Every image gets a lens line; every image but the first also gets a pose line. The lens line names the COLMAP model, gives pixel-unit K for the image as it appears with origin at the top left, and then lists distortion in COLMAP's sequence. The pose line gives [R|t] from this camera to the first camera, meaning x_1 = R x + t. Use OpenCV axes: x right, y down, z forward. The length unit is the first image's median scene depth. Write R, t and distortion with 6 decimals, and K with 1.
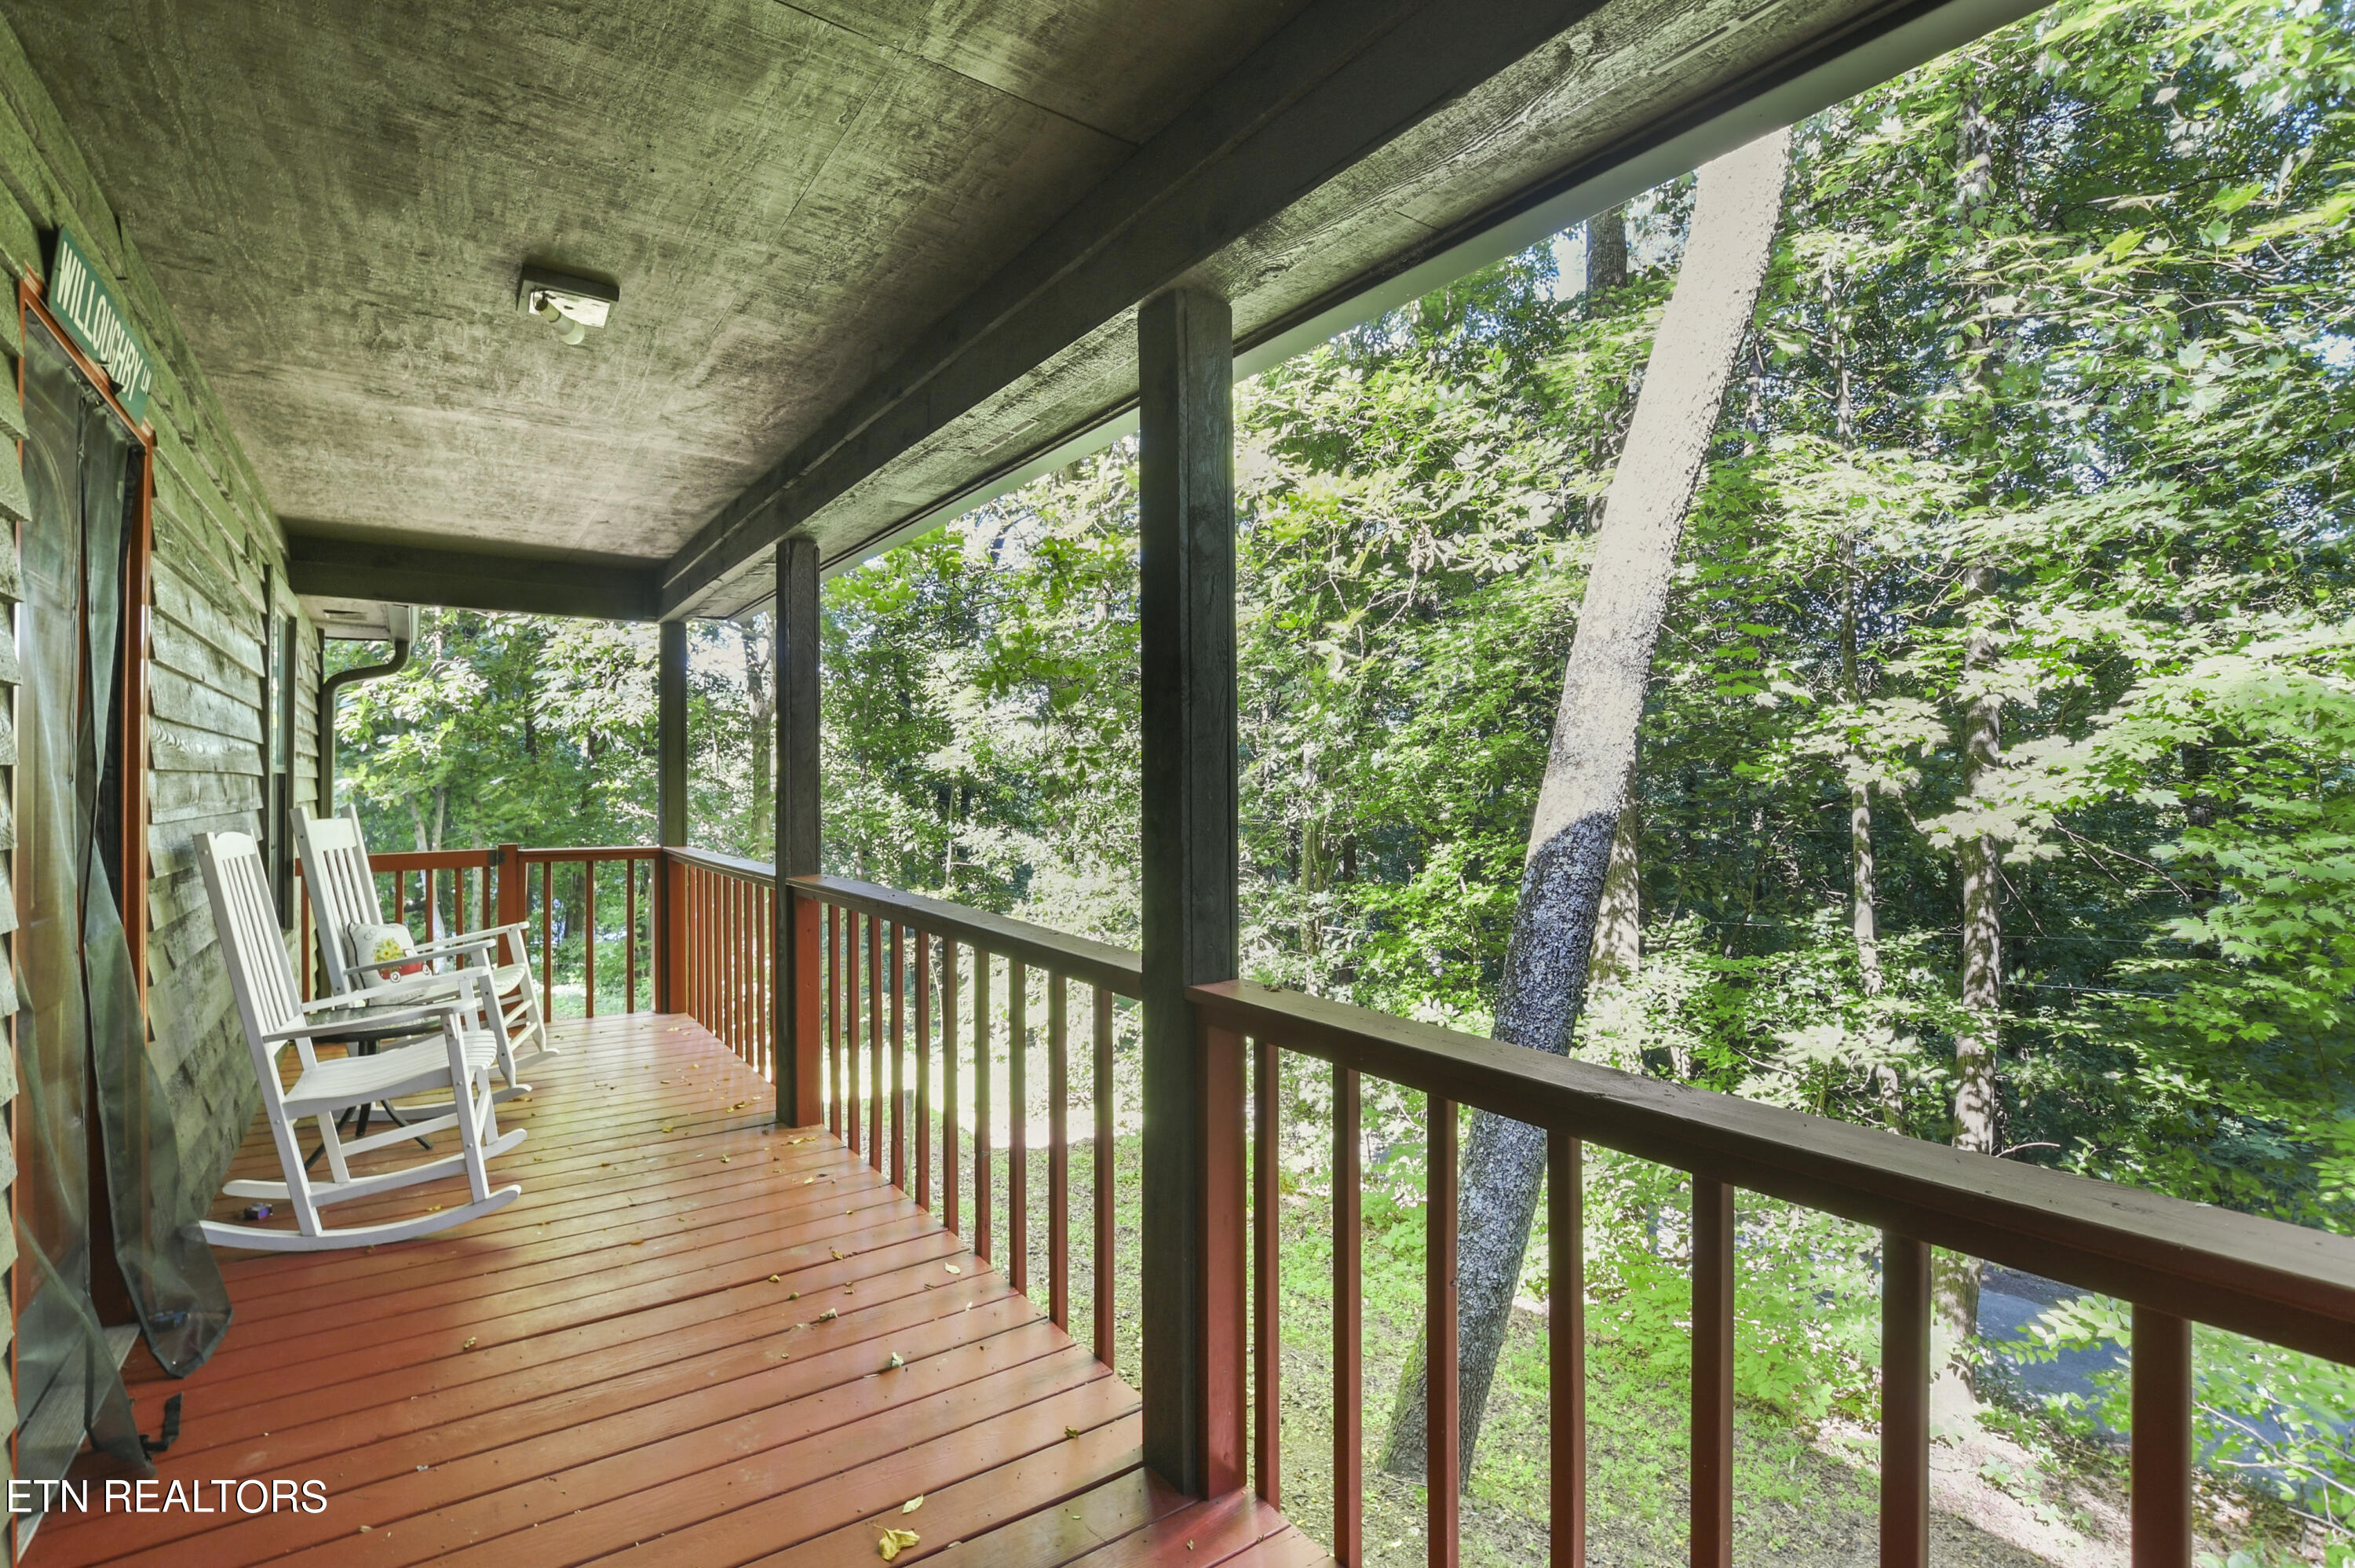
lens RADIAL K [[1046.1, 0, 1164.4], [0, 1046.1, 756.9], [0, 0, 1]] dist [-0.033333, 0.003960]
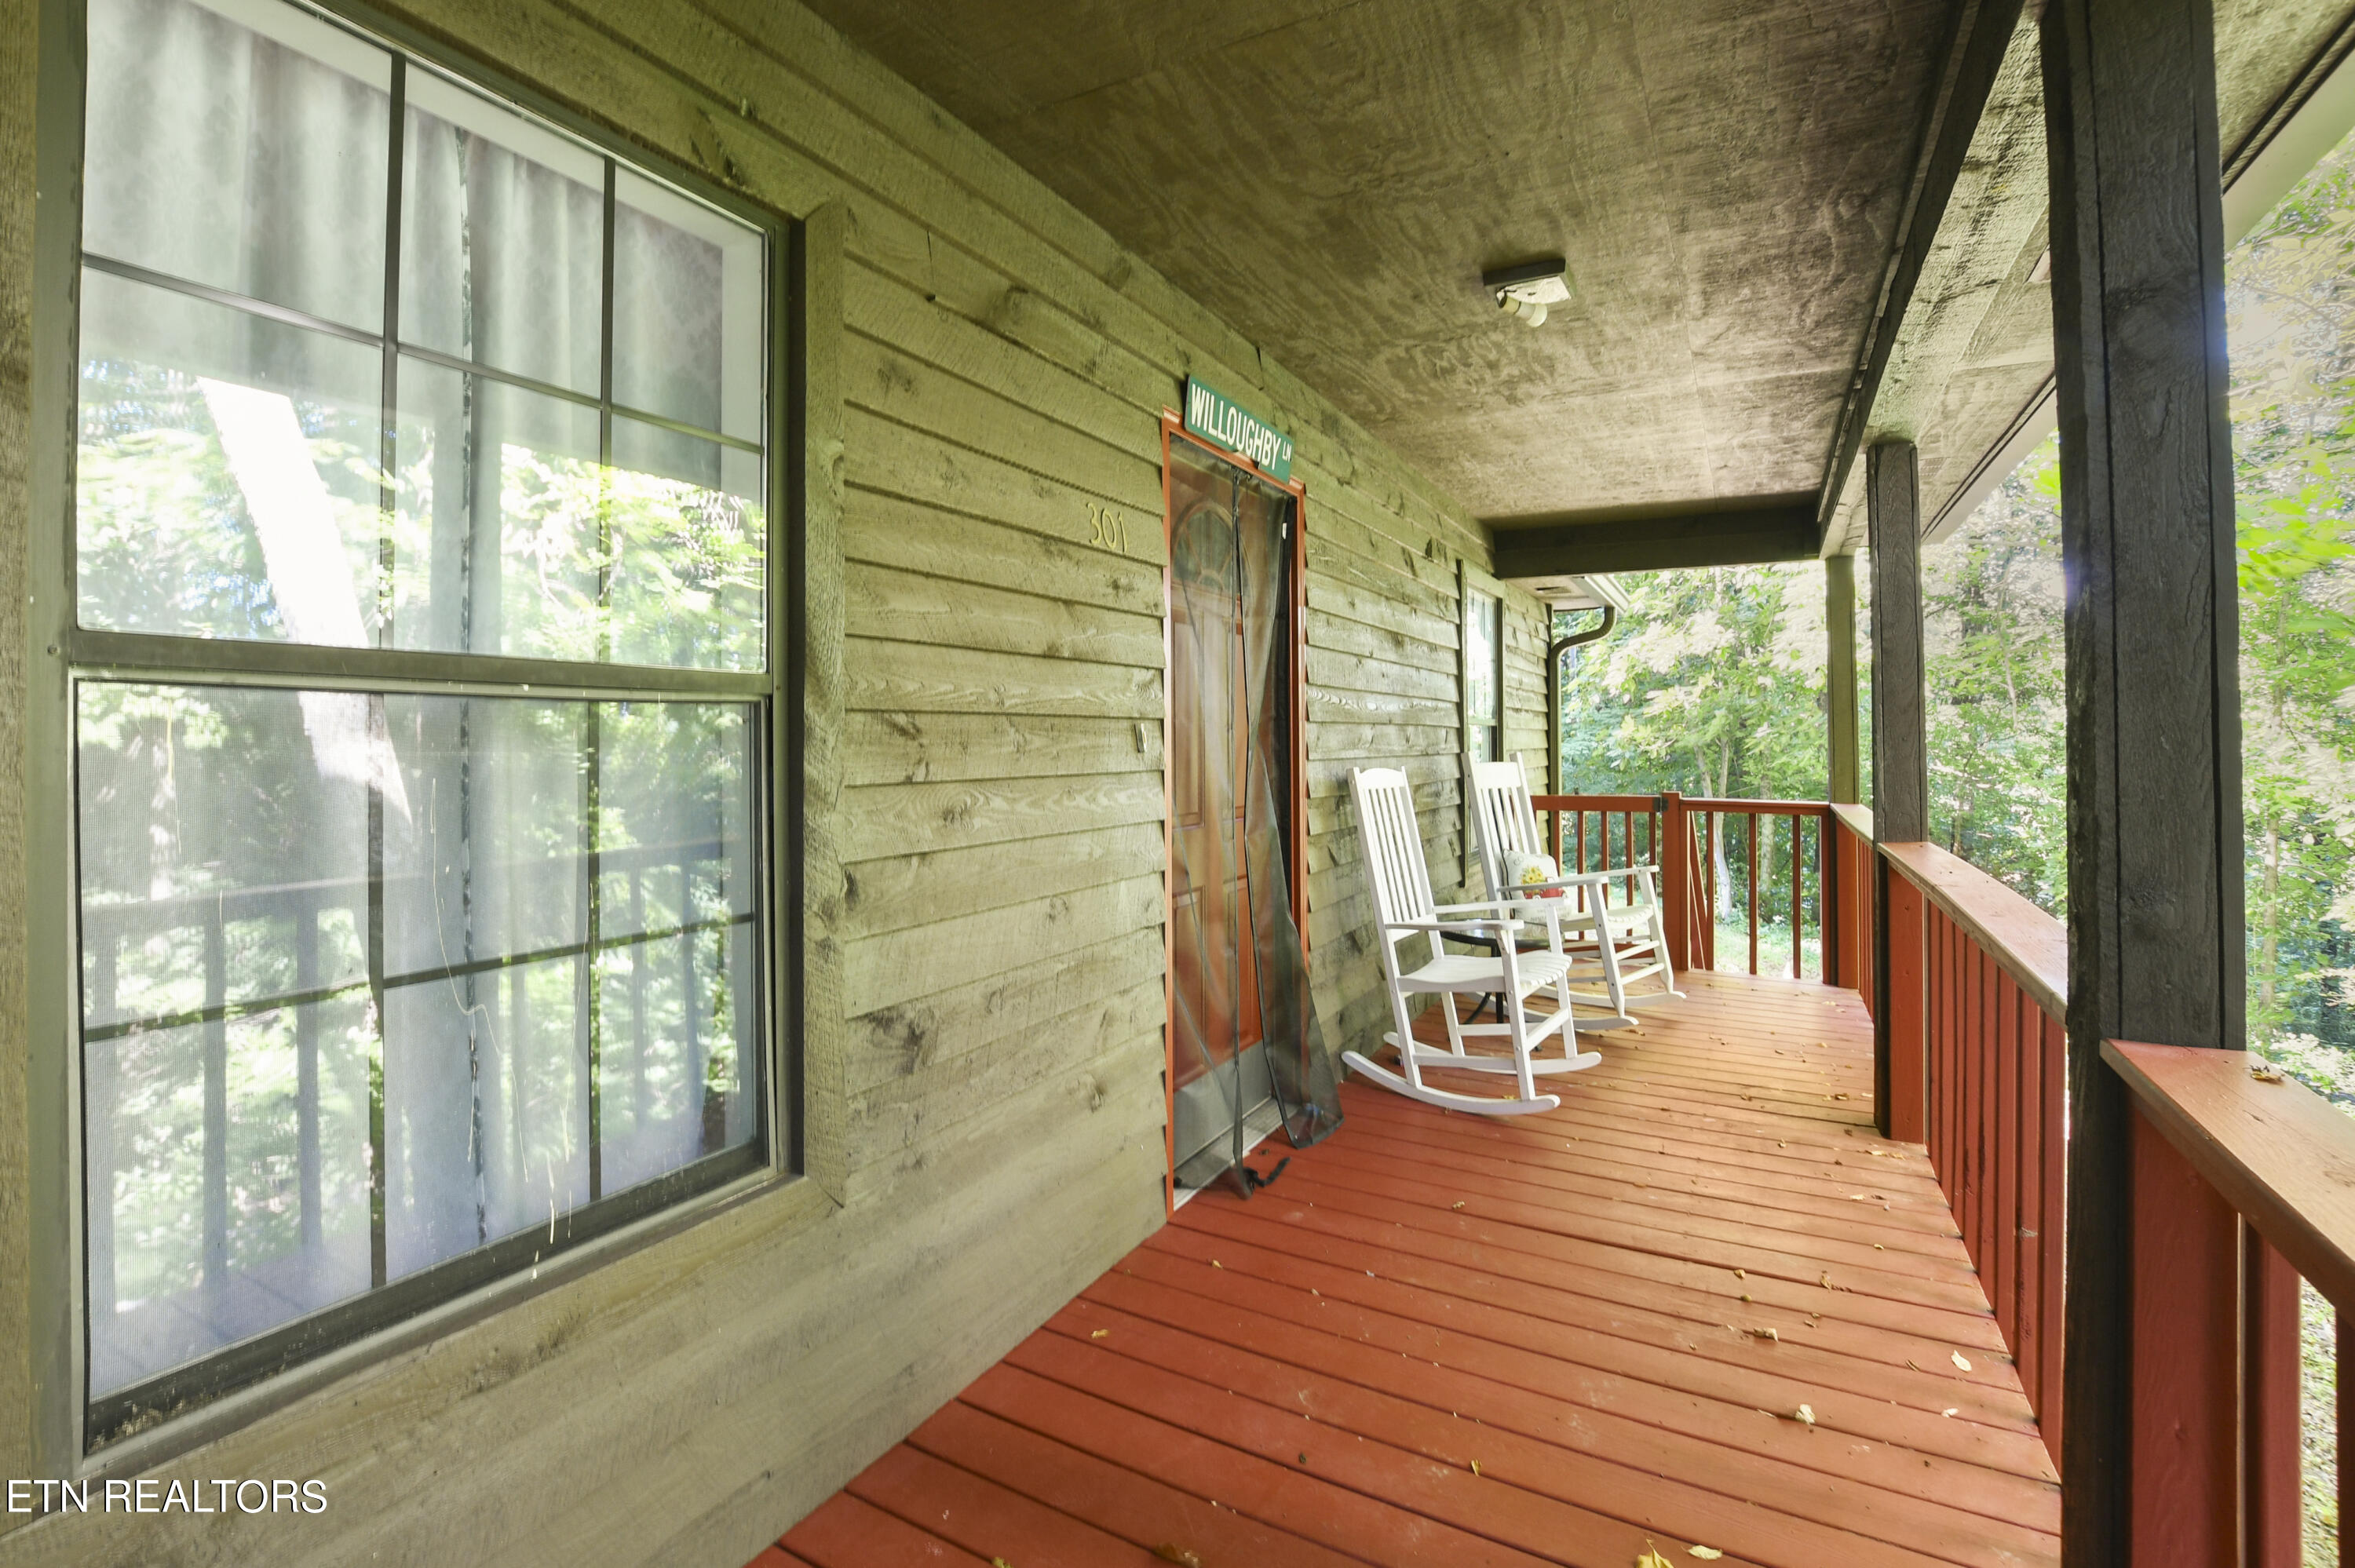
lens RADIAL K [[1085.9, 0, 1173.5], [0, 1085.9, 726.3], [0, 0, 1]] dist [-0.034551, 0.000068]
pose [[0.435512, -0.004637, -0.900171, 0.233483], [0.019570, 0.999799, 0.004318, 0.006134], [0.899970, -0.019497, 0.435515, 0.134467]]
